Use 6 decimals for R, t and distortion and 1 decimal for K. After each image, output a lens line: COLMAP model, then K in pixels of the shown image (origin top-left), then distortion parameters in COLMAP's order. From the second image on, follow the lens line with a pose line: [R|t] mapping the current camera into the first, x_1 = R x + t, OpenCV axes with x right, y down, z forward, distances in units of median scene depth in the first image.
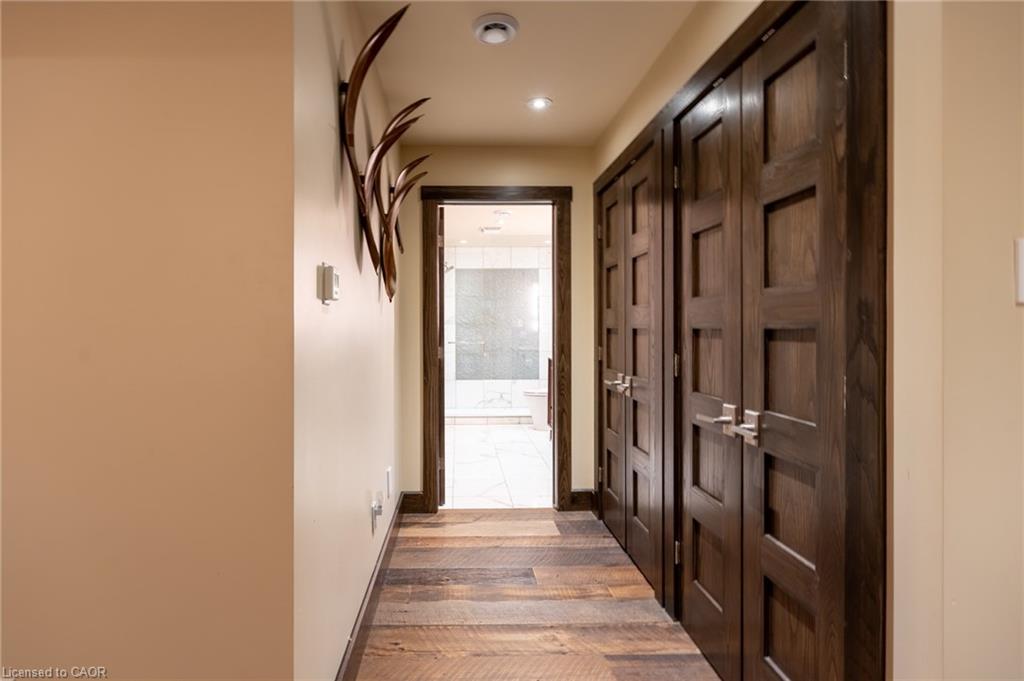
lens RADIAL K [[510.4, 0, 511.8], [0, 510.4, 336.2], [0, 0, 1]] dist [-0.003146, -0.000031]
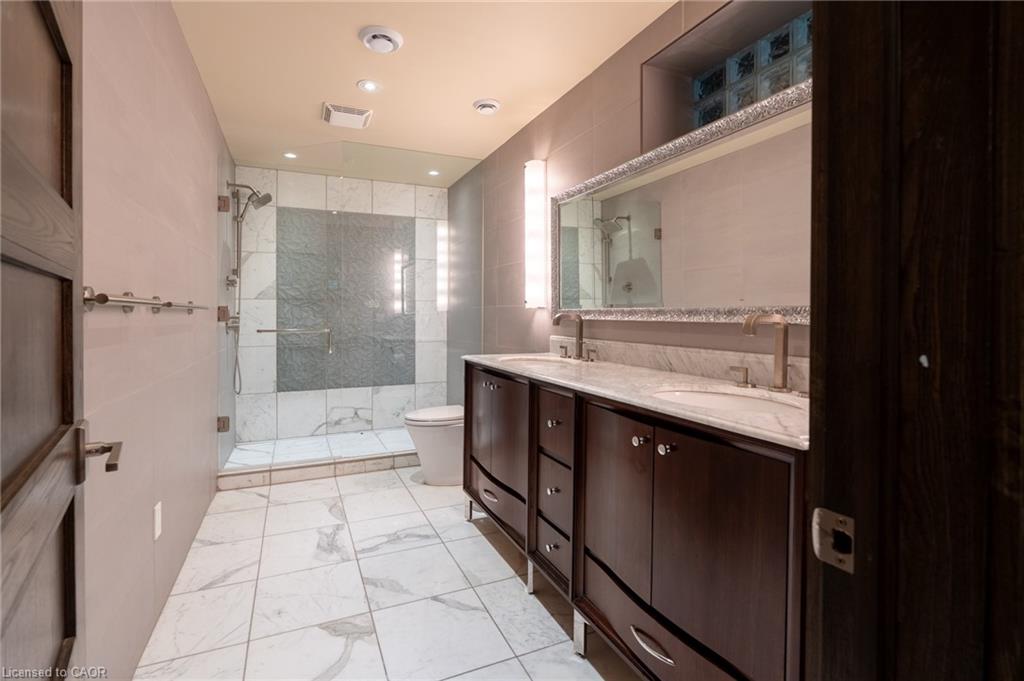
lens RADIAL K [[452.8, 0, 499.0], [0, 452.8, 317.0], [0, 0, 1]] dist [-0.008707, 0.001164]
pose [[0.948823, 0.001138, 0.315807, -0.030204], [0.001946, 0.999953, -0.009450, 0.002541], [-0.315803, 0.009581, 0.948776, 0.414575]]
